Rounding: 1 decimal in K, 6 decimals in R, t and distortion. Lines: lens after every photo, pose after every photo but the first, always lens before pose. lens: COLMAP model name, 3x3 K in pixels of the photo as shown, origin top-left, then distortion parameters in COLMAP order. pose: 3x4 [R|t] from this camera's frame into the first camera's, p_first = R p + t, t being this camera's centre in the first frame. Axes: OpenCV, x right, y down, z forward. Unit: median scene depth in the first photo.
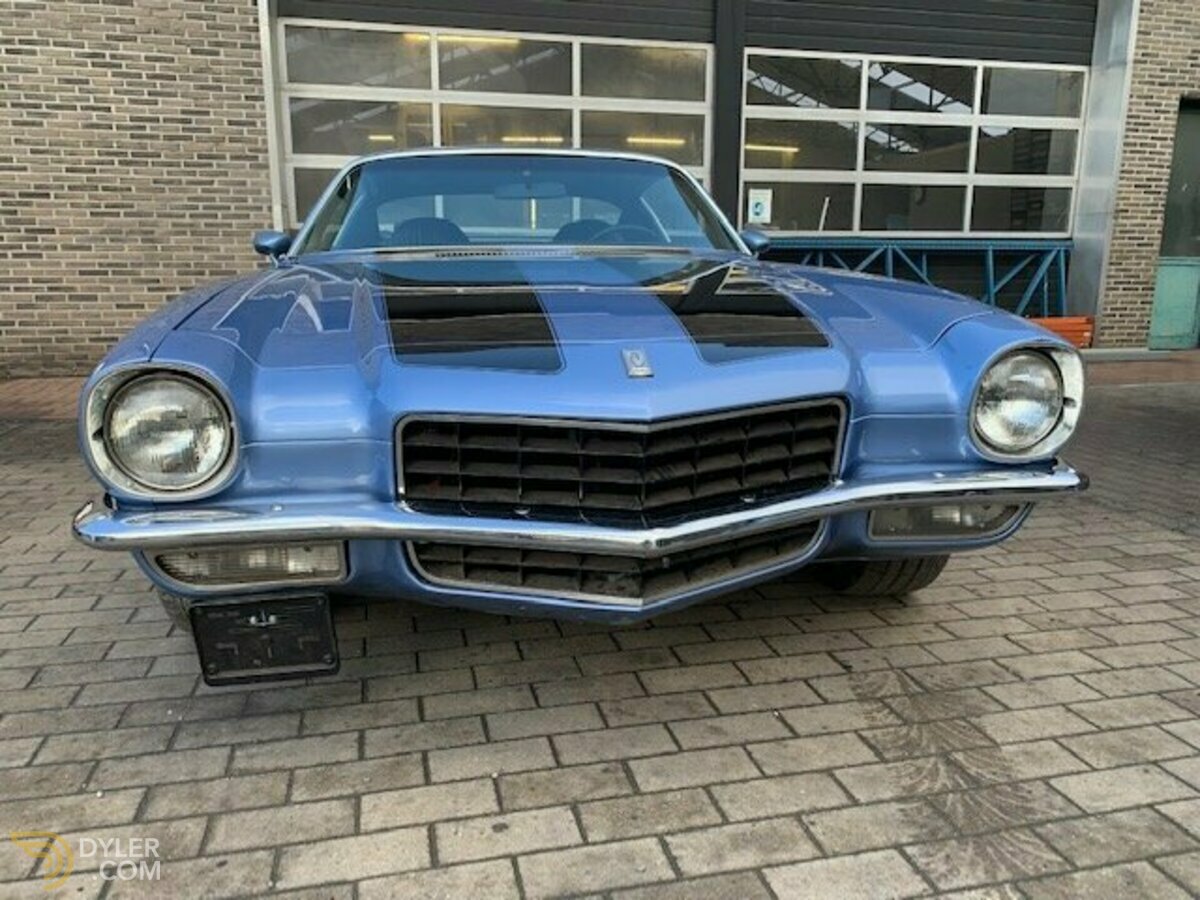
lens RADIAL K [[916.2, 0, 608.2], [0, 916.2, 461.0], [0, 0, 1]] dist [0.013710, -0.008849]
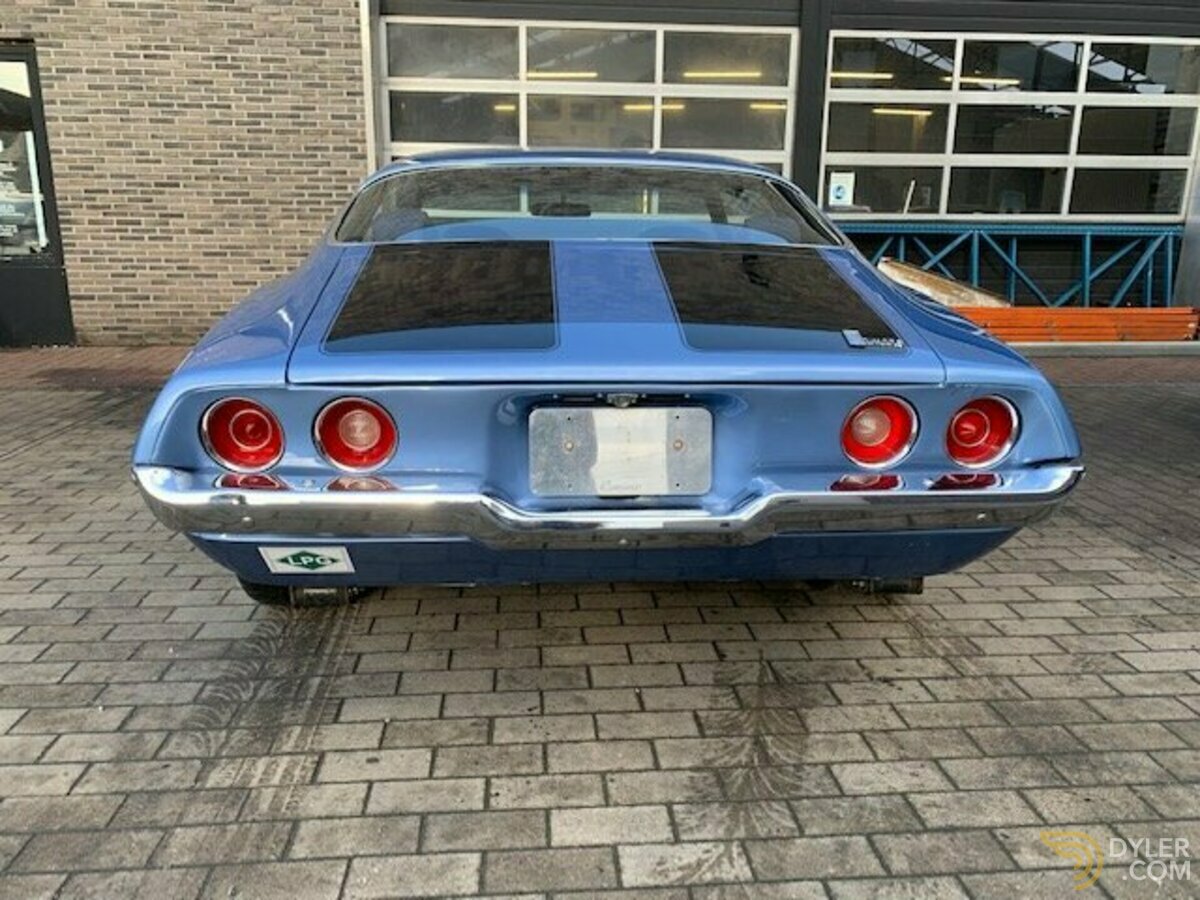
lens RADIAL K [[916.2, 0, 600.6], [0, 916.2, 461.2], [0, 0, 1]] dist [0.013710, -0.008849]
pose [[0.988123, 0.045928, -0.146642, 0.176087], [-0.039767, 0.998210, 0.044676, -0.044390], [0.148432, -0.038314, 0.988180, -0.104153]]
